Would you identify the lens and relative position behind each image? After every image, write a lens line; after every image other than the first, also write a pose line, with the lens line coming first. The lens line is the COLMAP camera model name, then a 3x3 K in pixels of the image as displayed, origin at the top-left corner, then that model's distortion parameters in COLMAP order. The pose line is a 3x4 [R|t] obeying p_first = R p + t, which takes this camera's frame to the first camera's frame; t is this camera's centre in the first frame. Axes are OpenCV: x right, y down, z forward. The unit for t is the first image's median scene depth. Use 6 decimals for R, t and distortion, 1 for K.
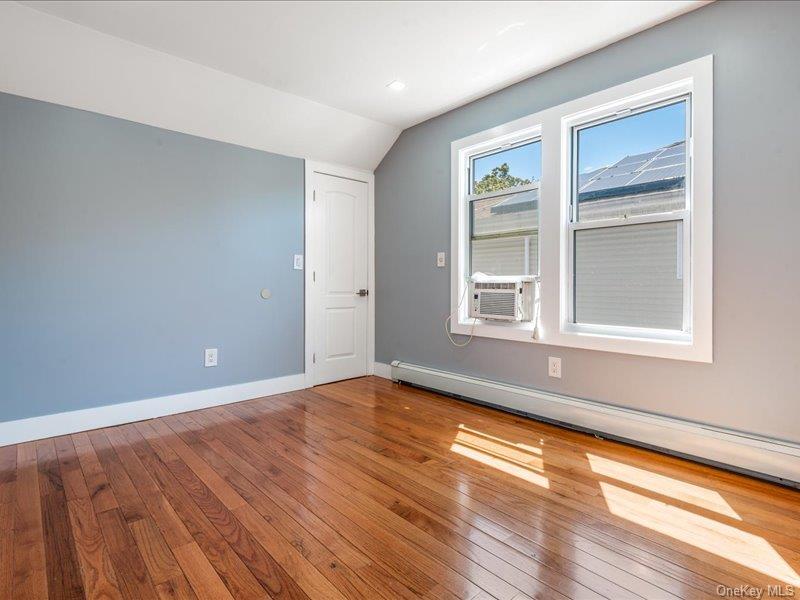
lens RADIAL K [[412.5, 0, 394.2], [0, 412.5, 294.9], [0, 0, 1]] dist [0.028303, -0.008509]
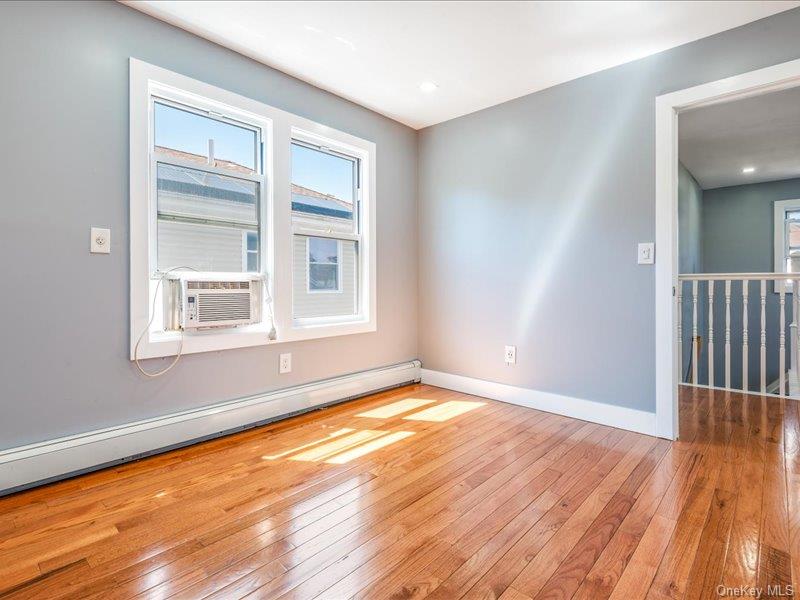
lens RADIAL K [[412.5, 0, 415.9], [0, 412.5, 291.6], [0, 0, 1]] dist [0.028303, -0.008509]
pose [[-0.128374, -0.024749, 0.991417, -0.706289], [0.018415, 0.999457, 0.027334, -0.028267], [-0.991555, 0.021766, -0.127848, 0.843497]]
